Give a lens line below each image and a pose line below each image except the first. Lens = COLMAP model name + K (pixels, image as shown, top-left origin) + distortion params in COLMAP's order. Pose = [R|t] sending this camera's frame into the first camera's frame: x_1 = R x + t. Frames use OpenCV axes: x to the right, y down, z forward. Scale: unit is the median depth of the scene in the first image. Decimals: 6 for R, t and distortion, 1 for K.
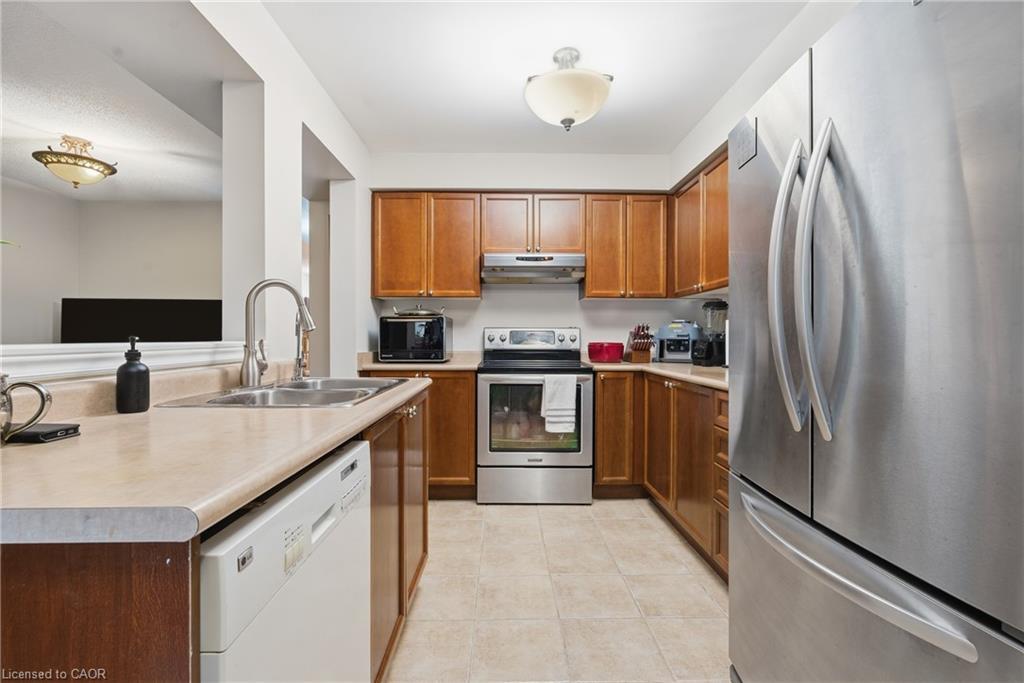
lens RADIAL K [[450.9, 0, 508.1], [0, 450.9, 346.7], [0, 0, 1]] dist [-0.001691, 0.000048]
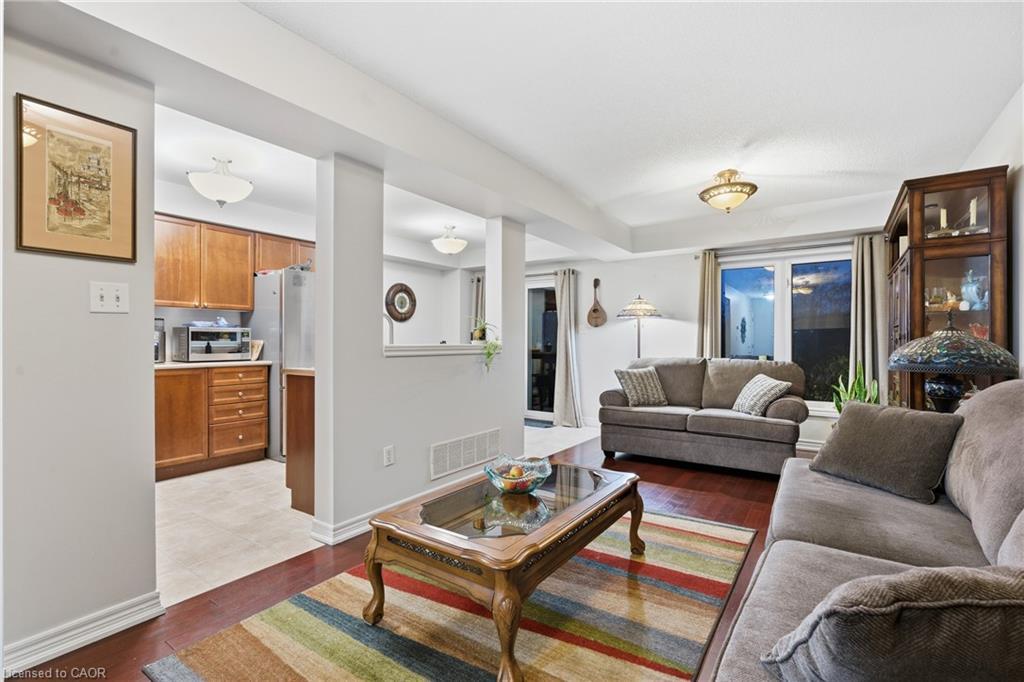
lens RADIAL K [[465.2, 0, 513.0], [0, 465.2, 343.7], [0, 0, 1]] dist [-0.005147, 0.000896]
pose [[-0.818077, -0.006946, 0.575067, -1.095581], [-0.002503, 0.999961, 0.008518, -0.024076], [-0.575103, 0.005529, -0.818062, 1.170854]]
